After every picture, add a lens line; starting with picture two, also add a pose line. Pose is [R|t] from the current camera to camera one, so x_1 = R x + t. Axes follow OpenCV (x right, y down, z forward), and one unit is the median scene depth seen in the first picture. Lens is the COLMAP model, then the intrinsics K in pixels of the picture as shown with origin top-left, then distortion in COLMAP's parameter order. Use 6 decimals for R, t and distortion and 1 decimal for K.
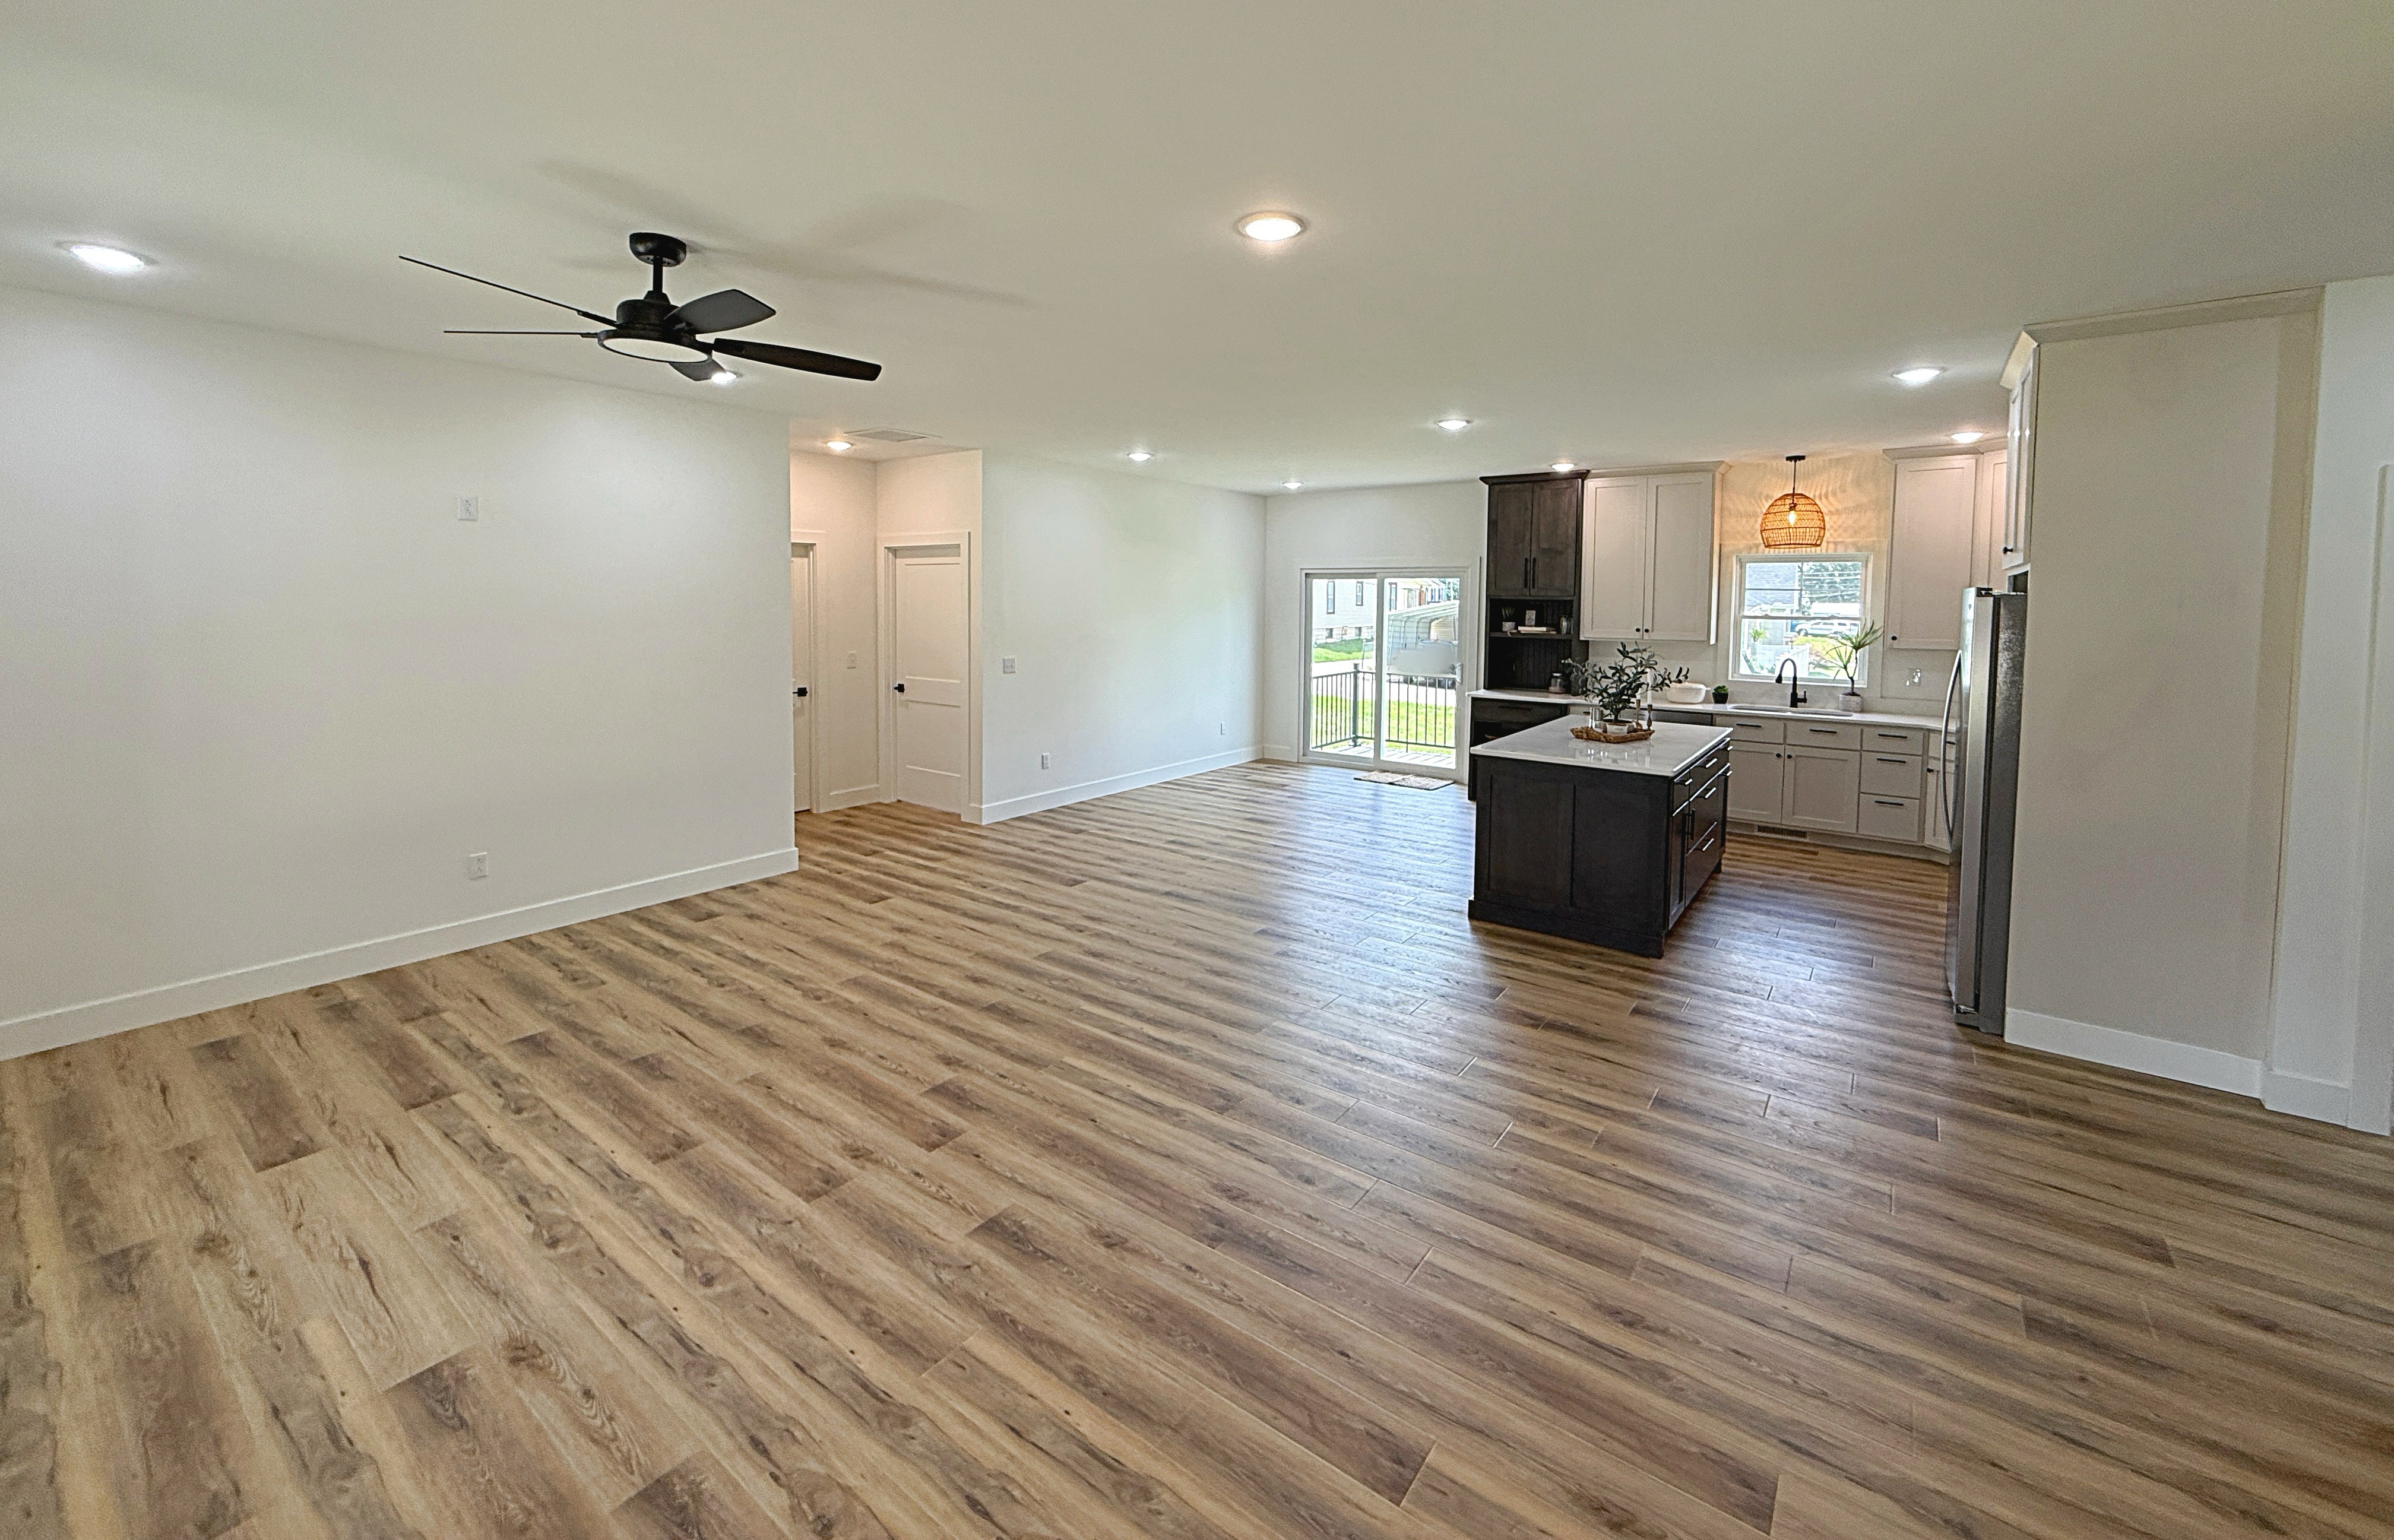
lens RADIAL K [[963.9, 0, 1184.3], [0, 963.9, 656.3], [0, 0, 1]] dist [-0.001871, 0.000814]
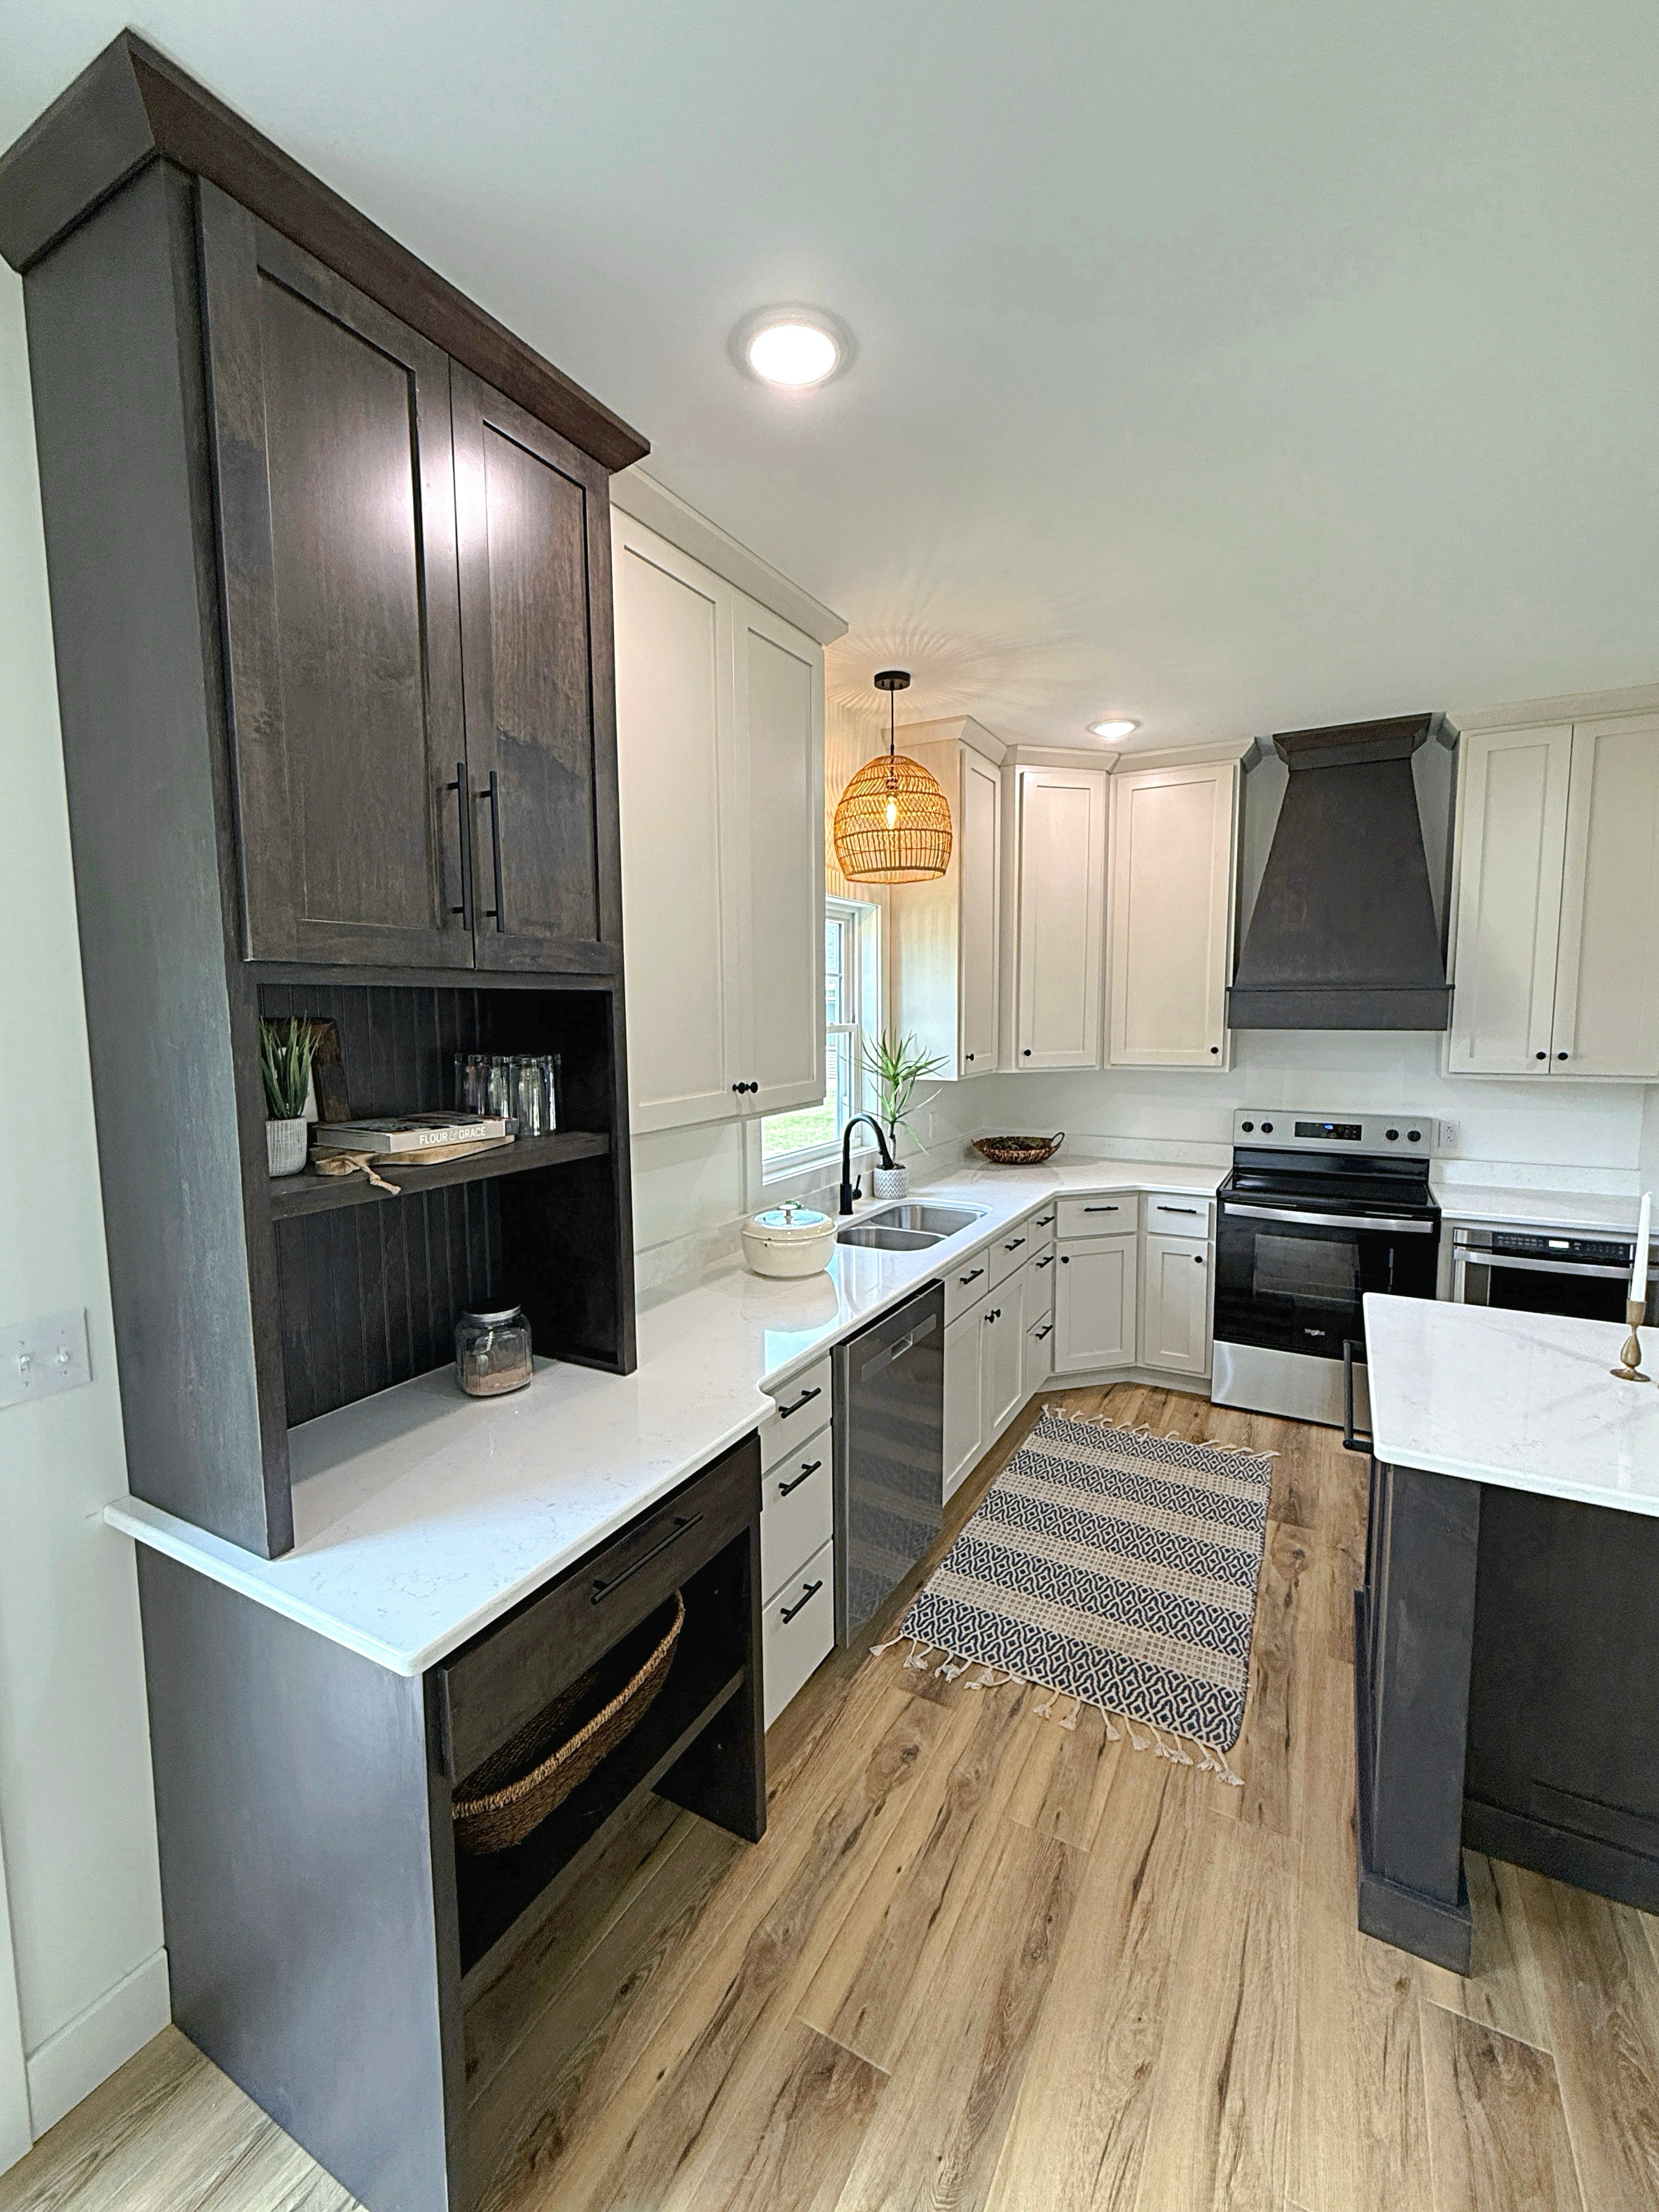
lens RADIAL K [[907.7, 0, 824.1], [0, 907.7, 1104.3], [0, 0, 1]] dist [-0.001935, -0.000781]
pose [[-0.136313, -0.110629, 0.984469, 0.370919], [0.071045, 0.990095, 0.121098, -0.114663], [-0.988115, 0.086449, -0.127103, 2.111936]]
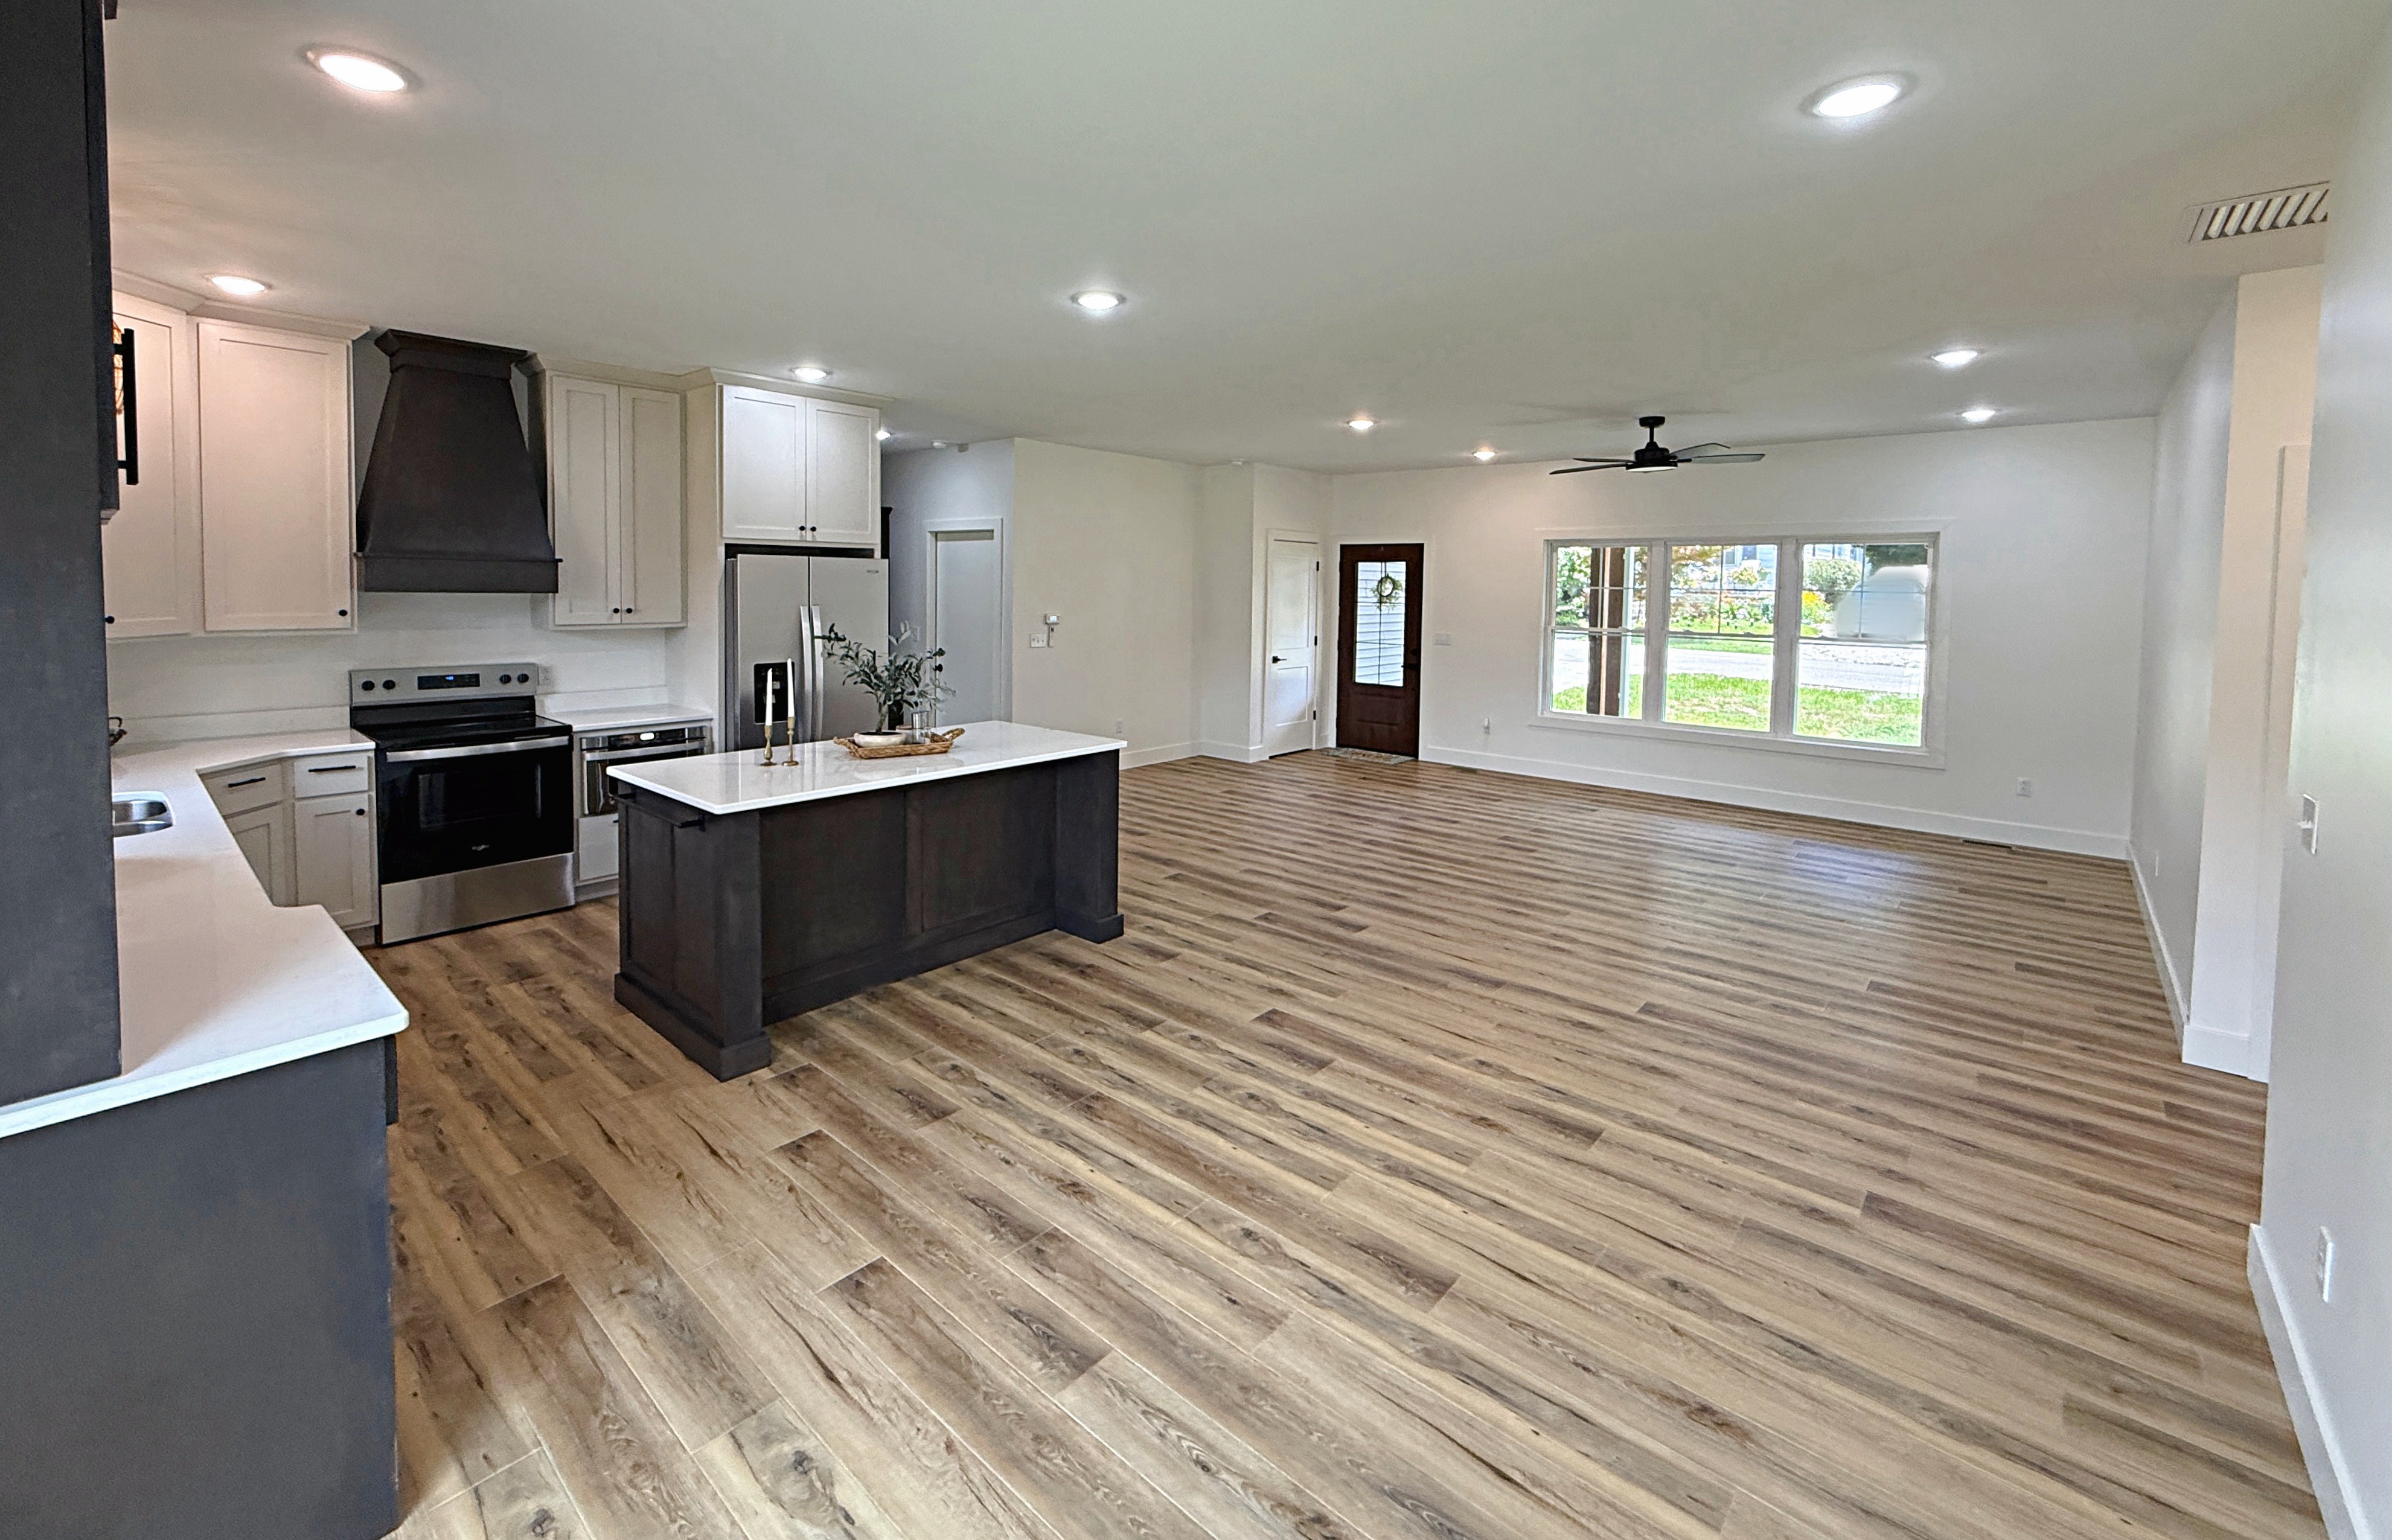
lens RADIAL K [[965.6, 0, 1153.2], [0, 965.6, 636.3], [0, 0, 1]] dist [-0.003585, 0.000103]
pose [[-0.995552, -0.027921, 0.089976, 0.281975], [-0.017320, 0.993038, 0.116517, -0.139990], [-0.092603, 0.114441, -0.989105, 2.589150]]
